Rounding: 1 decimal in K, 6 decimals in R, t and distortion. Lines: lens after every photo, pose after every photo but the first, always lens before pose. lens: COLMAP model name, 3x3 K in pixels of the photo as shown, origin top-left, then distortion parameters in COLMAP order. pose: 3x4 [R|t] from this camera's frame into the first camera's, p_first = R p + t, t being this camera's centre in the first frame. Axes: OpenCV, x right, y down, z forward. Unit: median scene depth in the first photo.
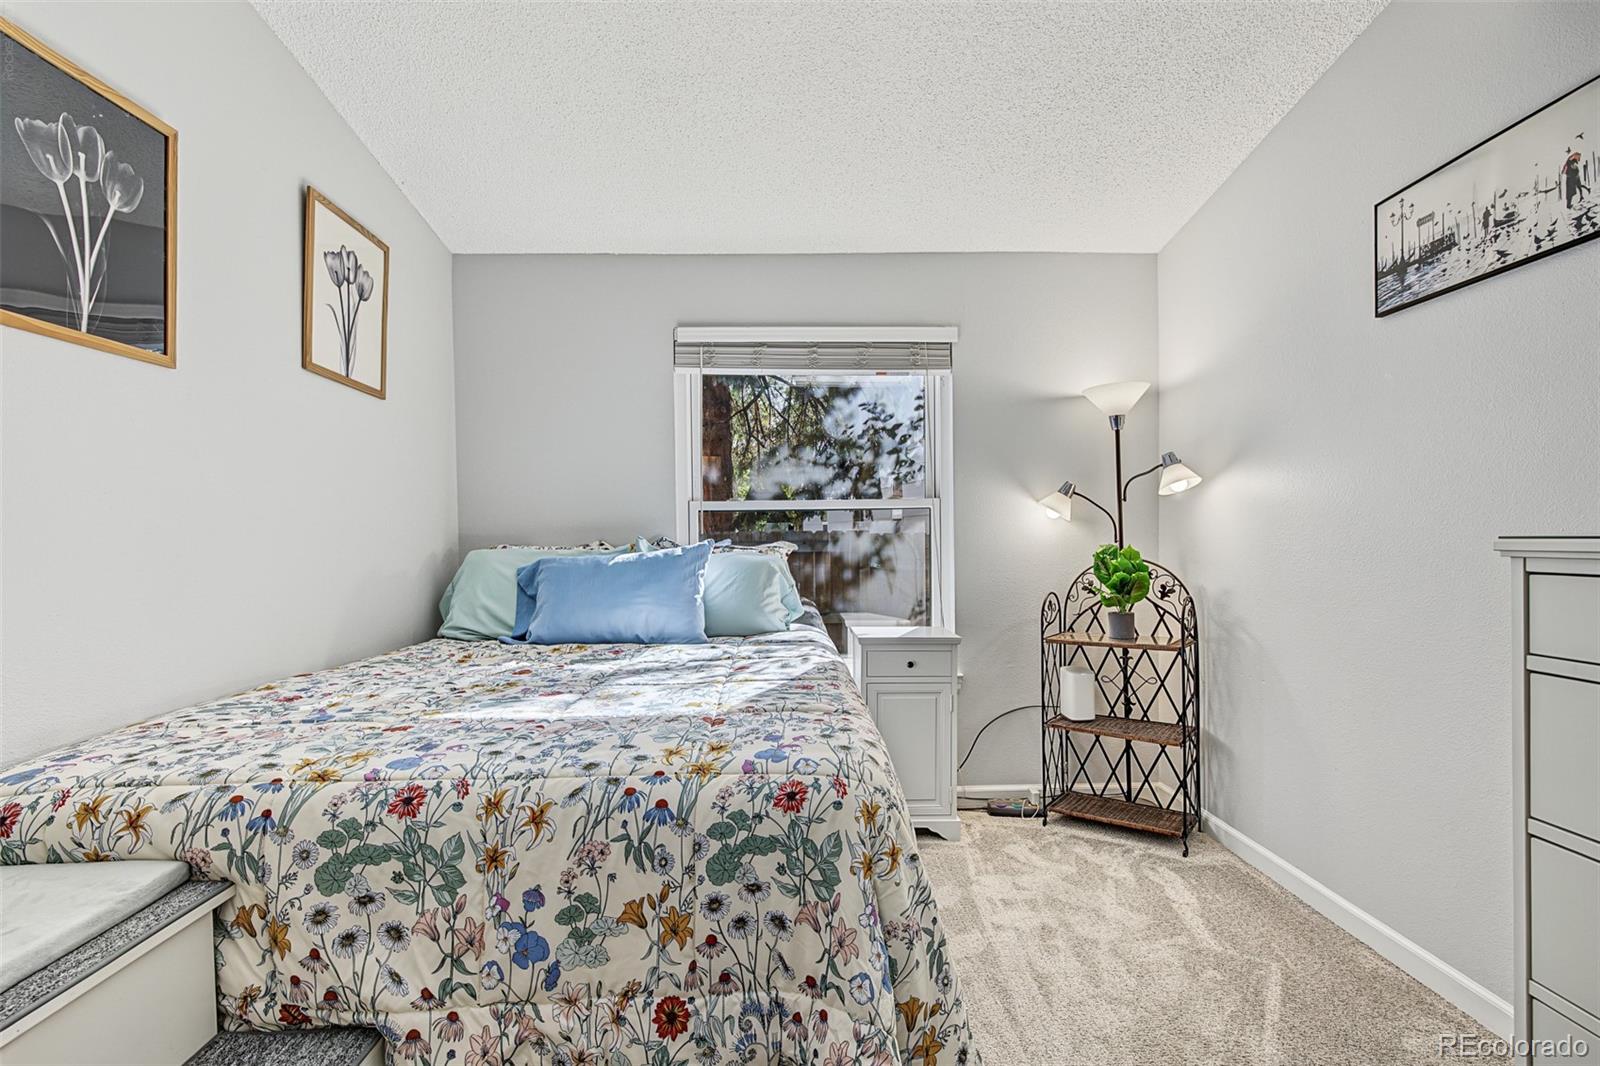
lens RADIAL K [[746.2, 0, 807.6], [0, 746.2, 556.1], [0, 0, 1]] dist [0.005112, -0.000532]
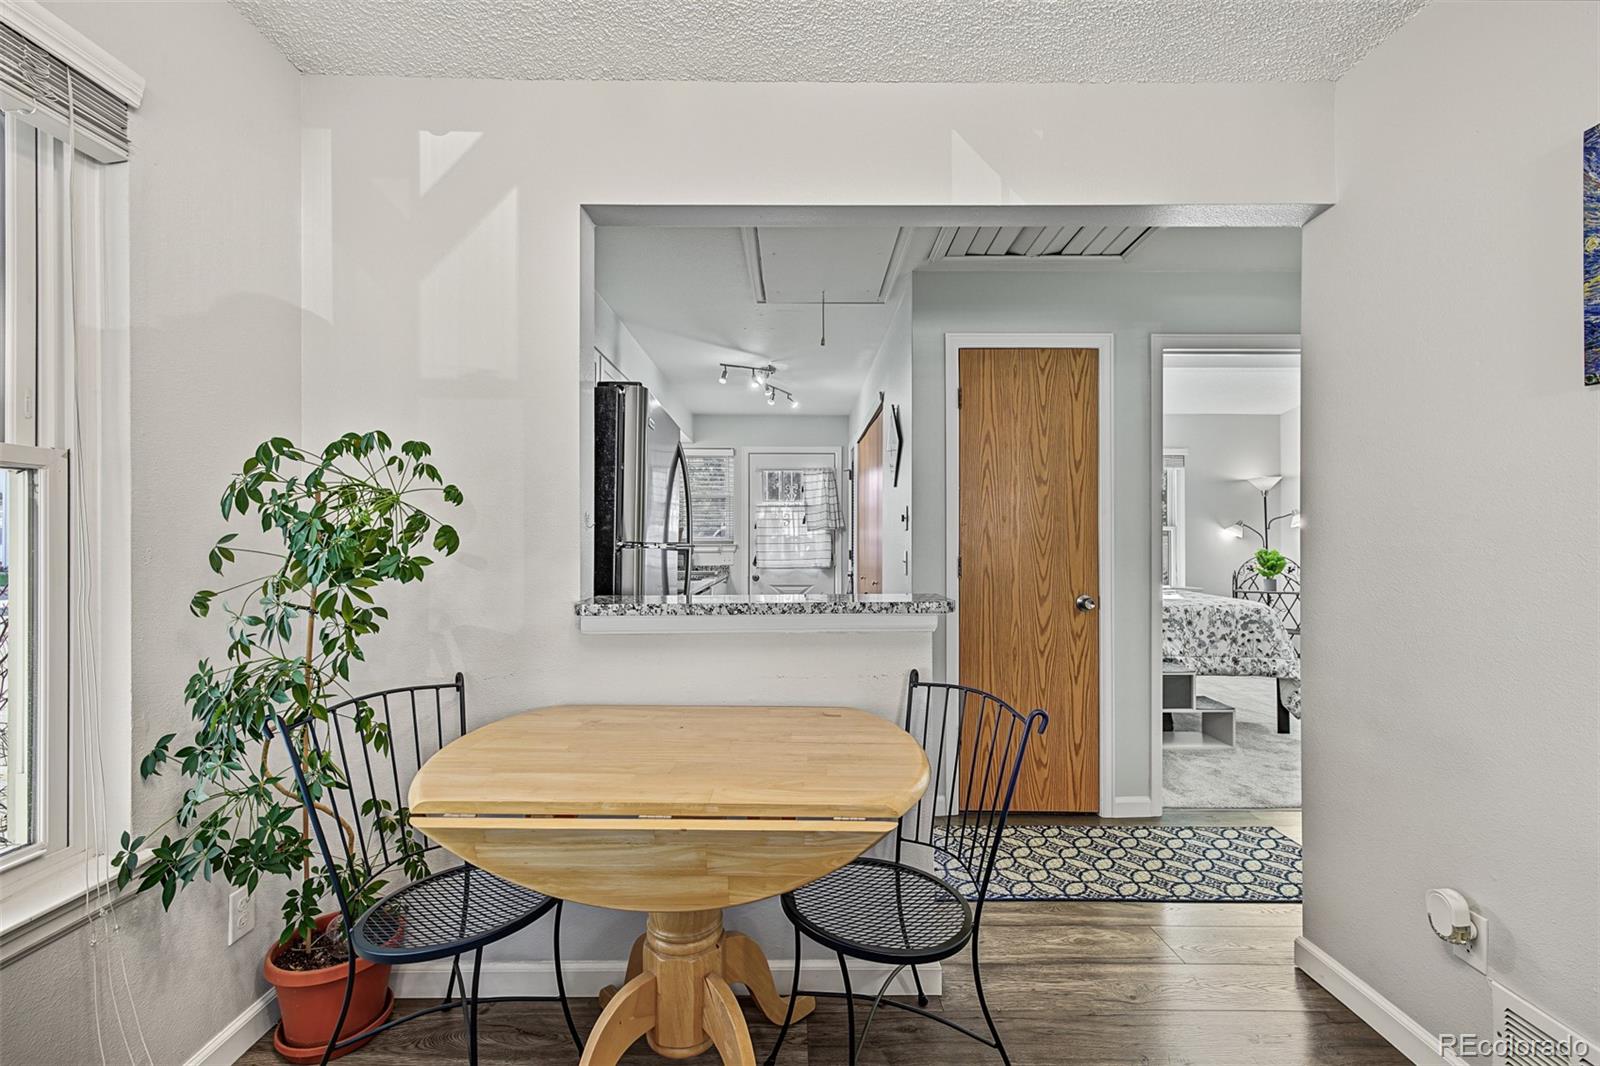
lens RADIAL K [[665.4, 0, 796.1], [0, 665.4, 540.3], [0, 0, 1]] dist [-0.000193, -0.000272]
pose [[0.999425, 0.009056, -0.032670, -2.461415], [-0.009863, 0.999648, -0.024619, 0.058042], [0.032435, 0.024927, 0.999163, -2.741654]]
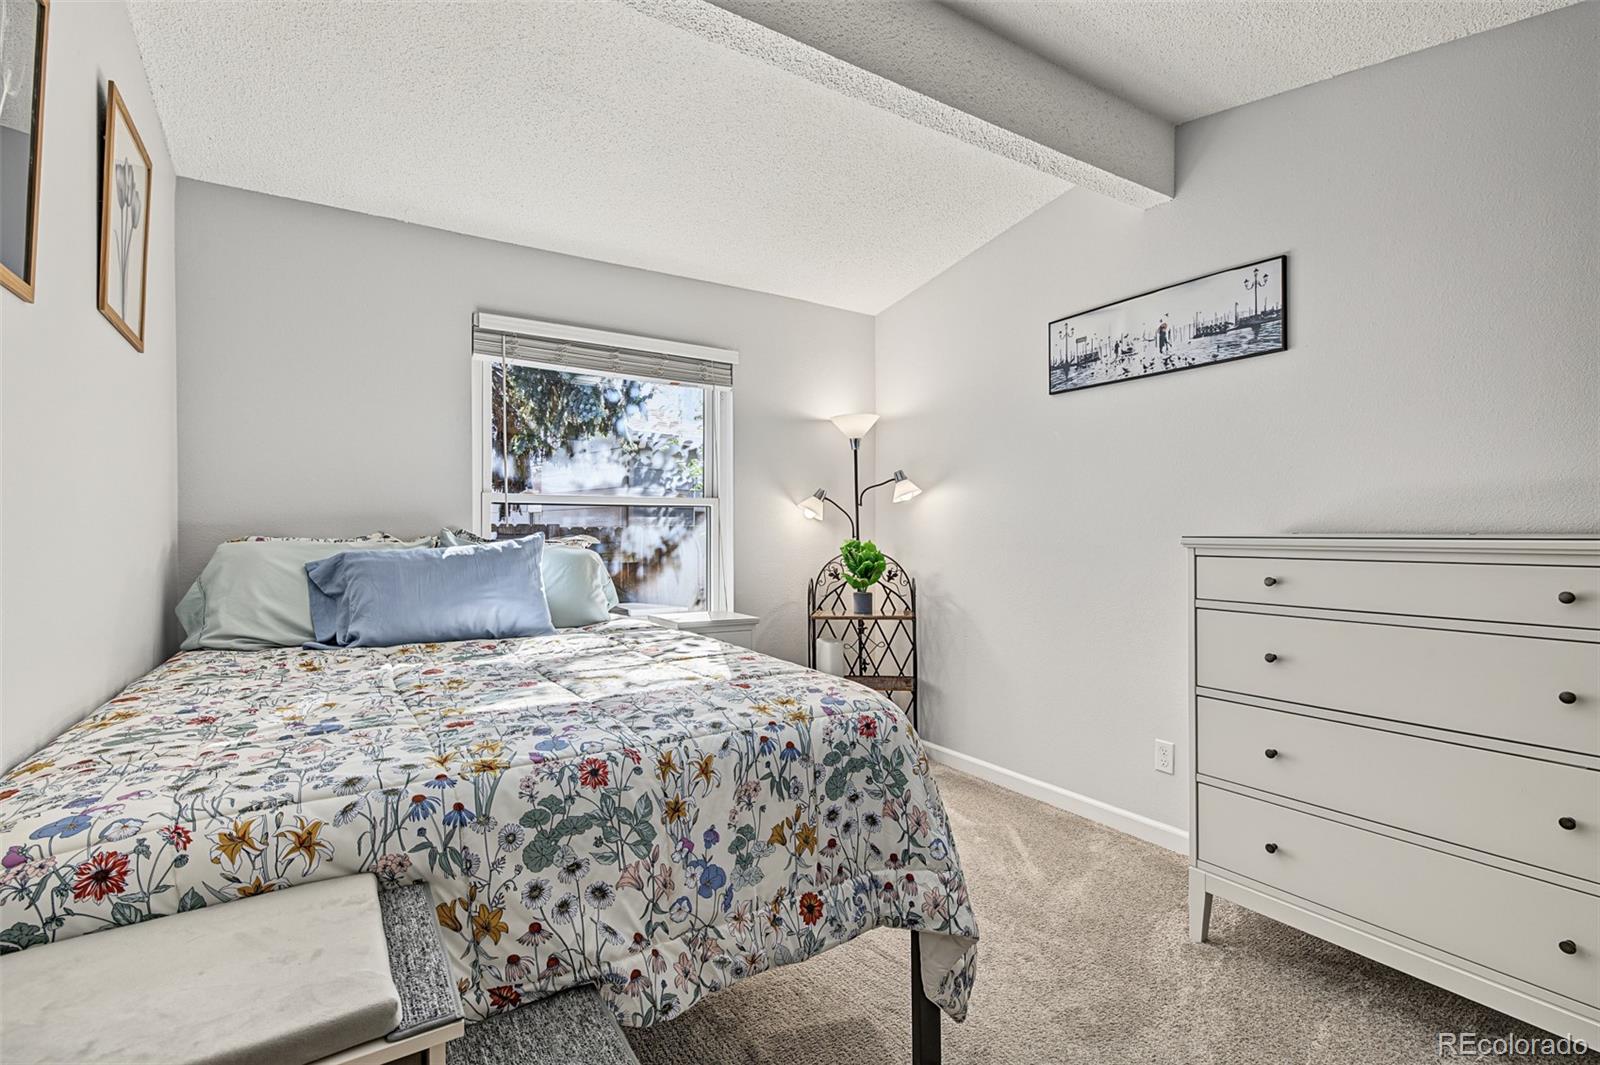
lens RADIAL K [[733.9, 0, 806.2], [0, 733.9, 540.6], [0, 0, 1]] dist [0.002559, 0.001032]
pose [[0.856430, 0.004180, 0.516246, -0.823448], [0.002752, 0.999916, -0.012662, 0.004410], [-0.516255, 0.012265, 0.856347, -0.076798]]
